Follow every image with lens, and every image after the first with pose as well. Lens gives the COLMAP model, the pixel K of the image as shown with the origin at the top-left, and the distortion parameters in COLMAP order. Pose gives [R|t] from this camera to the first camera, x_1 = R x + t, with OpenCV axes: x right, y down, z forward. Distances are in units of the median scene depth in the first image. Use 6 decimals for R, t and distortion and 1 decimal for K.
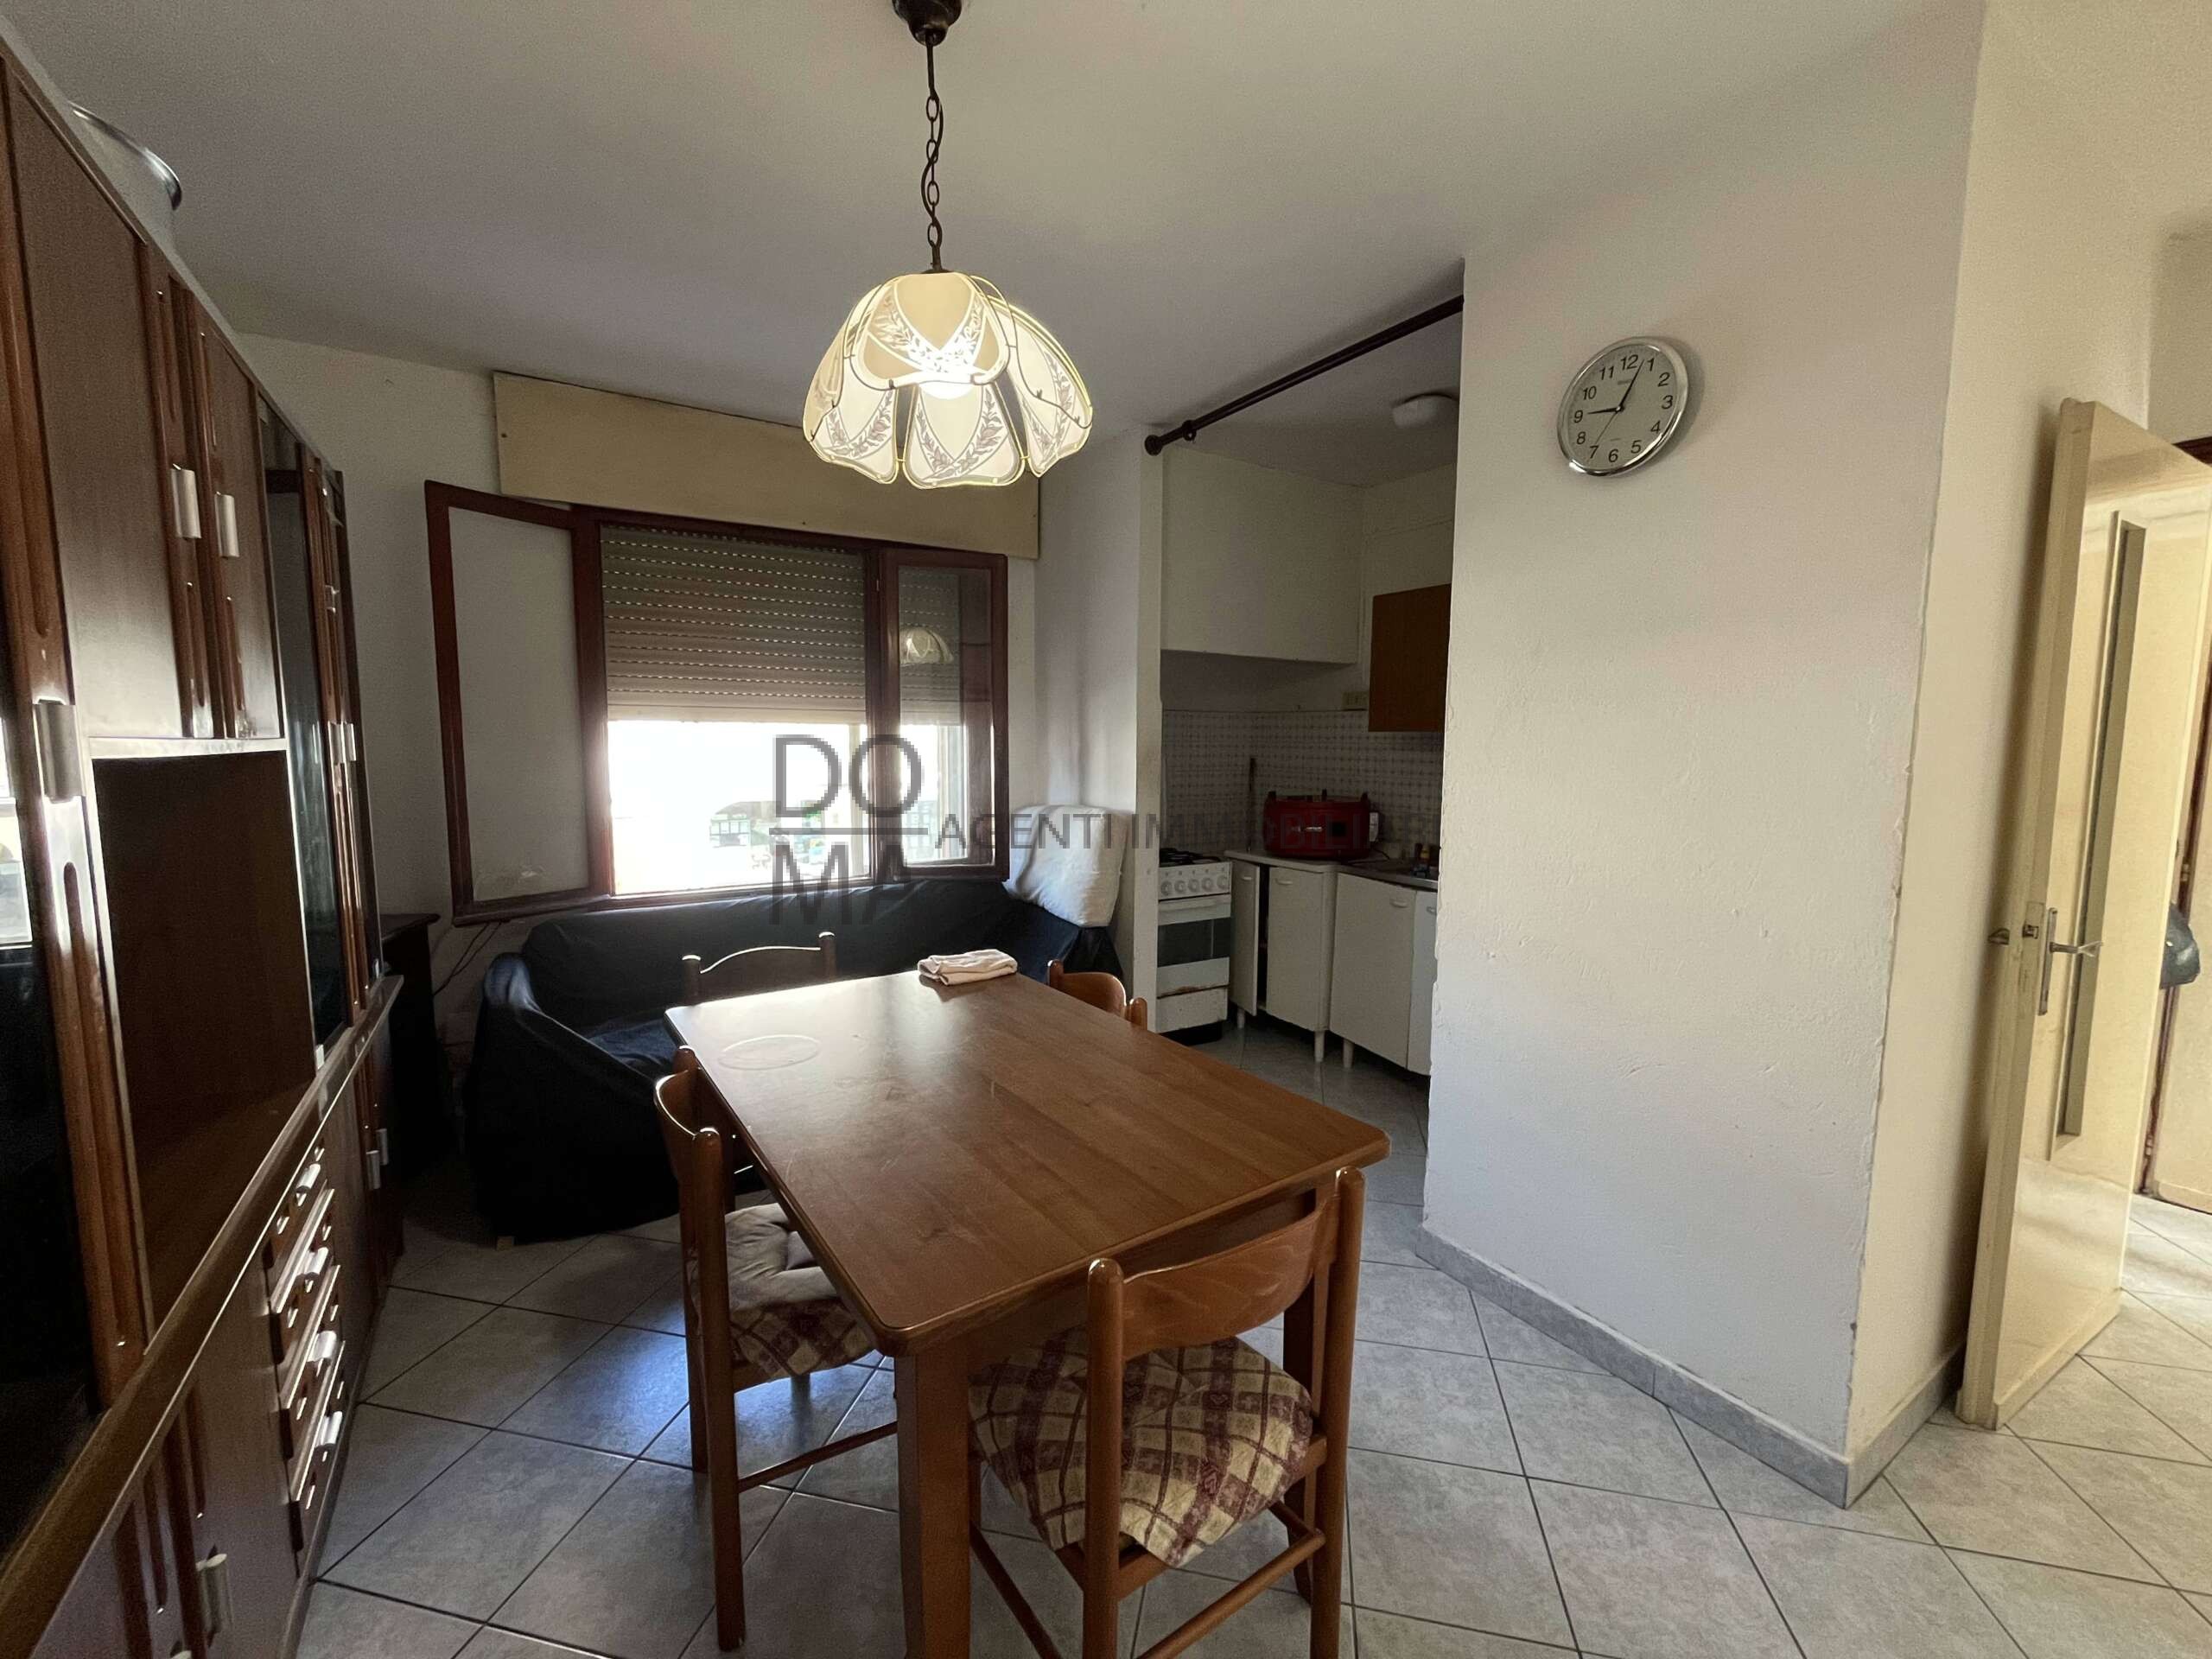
lens RADIAL K [[895.5, 0, 1102.7], [0, 895.5, 829.8], [0, 0, 1]] dist [-0.001678, -0.000554]
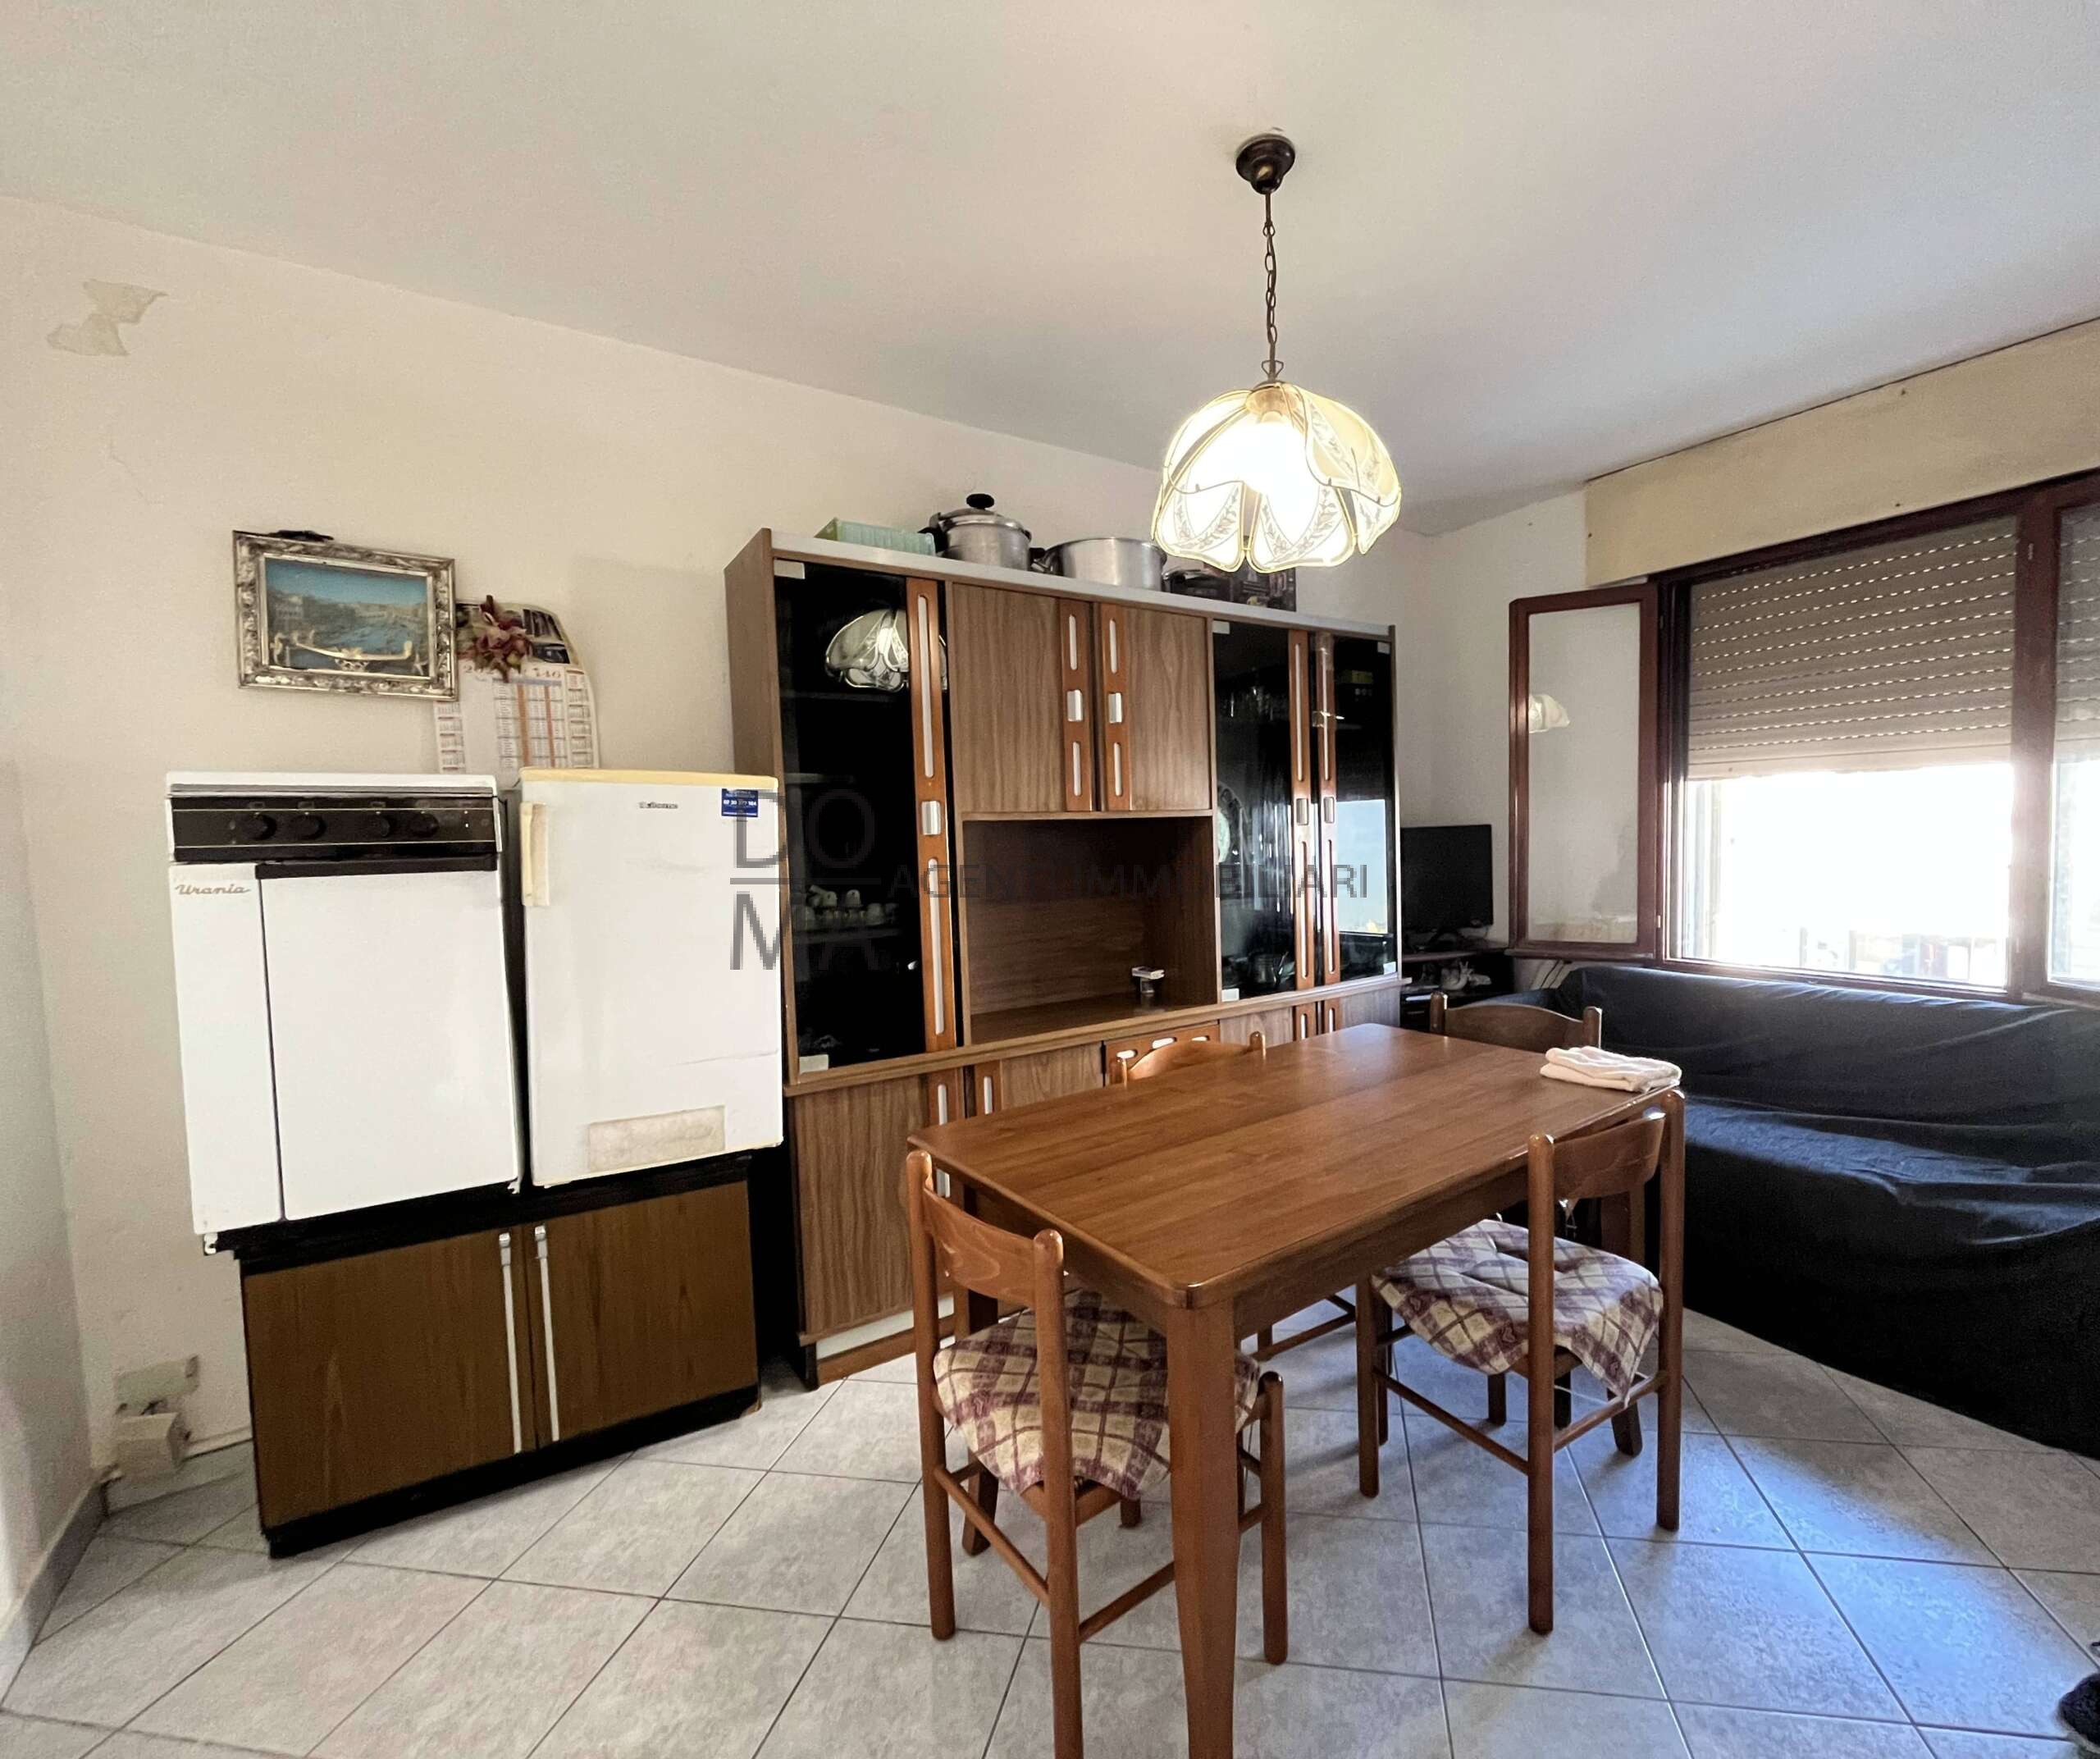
lens RADIAL K [[858.0, 0, 1067.7], [0, 858.0, 874.1], [0, 0, 1]] dist [-0.002230, 0.000006]
pose [[0.067557, 0.050464, -0.996438, 0.413250], [-0.070334, 0.996476, 0.045697, -0.016543], [0.995233, 0.066996, 0.070868, 0.325968]]
